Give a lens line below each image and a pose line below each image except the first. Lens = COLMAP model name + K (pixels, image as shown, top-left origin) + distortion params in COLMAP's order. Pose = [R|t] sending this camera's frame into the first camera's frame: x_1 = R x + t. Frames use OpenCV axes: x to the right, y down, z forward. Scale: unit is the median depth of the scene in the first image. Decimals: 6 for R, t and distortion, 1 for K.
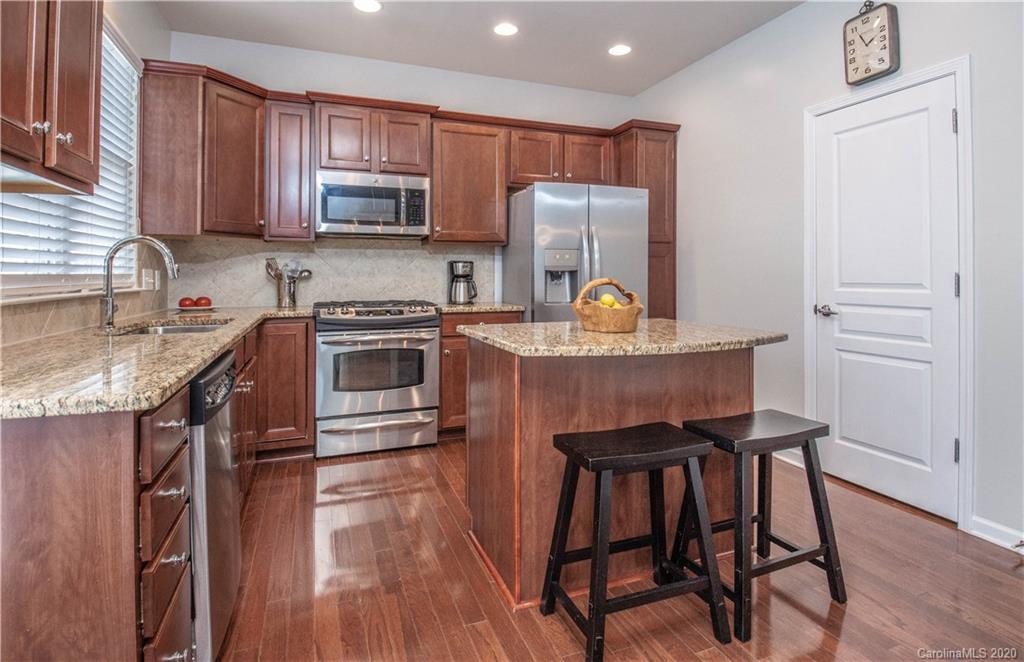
lens RADIAL K [[522.7, 0, 515.8], [0, 522.7, 277.9], [0, 0, 1]] dist [-0.002326, -0.000865]
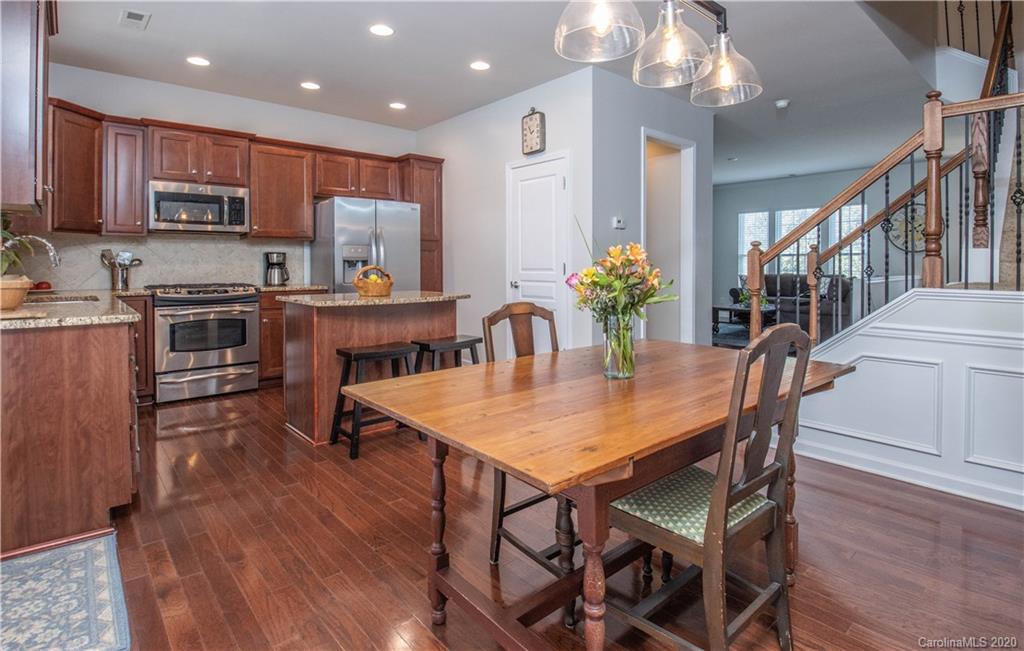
lens RADIAL K [[497.8, 0, 521.5], [0, 497.8, 272.1], [0, 0, 1]] dist [-0.008624, -0.004141]
pose [[0.933057, -0.005902, 0.359680, 0.024916], [0.001341, 0.999916, 0.012930, 0.001576], [-0.359726, -0.011582, 0.932986, -0.429820]]
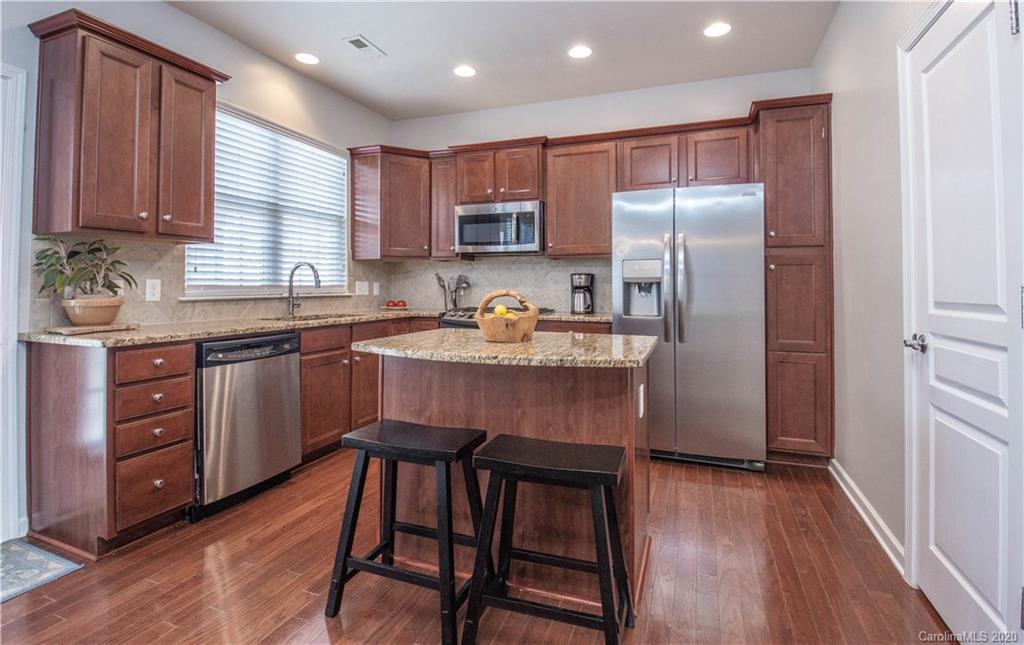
lens RADIAL K [[497.8, 0, 500.5], [0, 497.8, 276.8], [0, 0, 1]] dist [-0.008624, -0.004141]
pose [[0.734549, -0.009044, -0.678495, 0.545444], [-0.006958, 0.999758, -0.020859, -0.003299], [0.678520, 0.020043, 0.734308, 0.167063]]
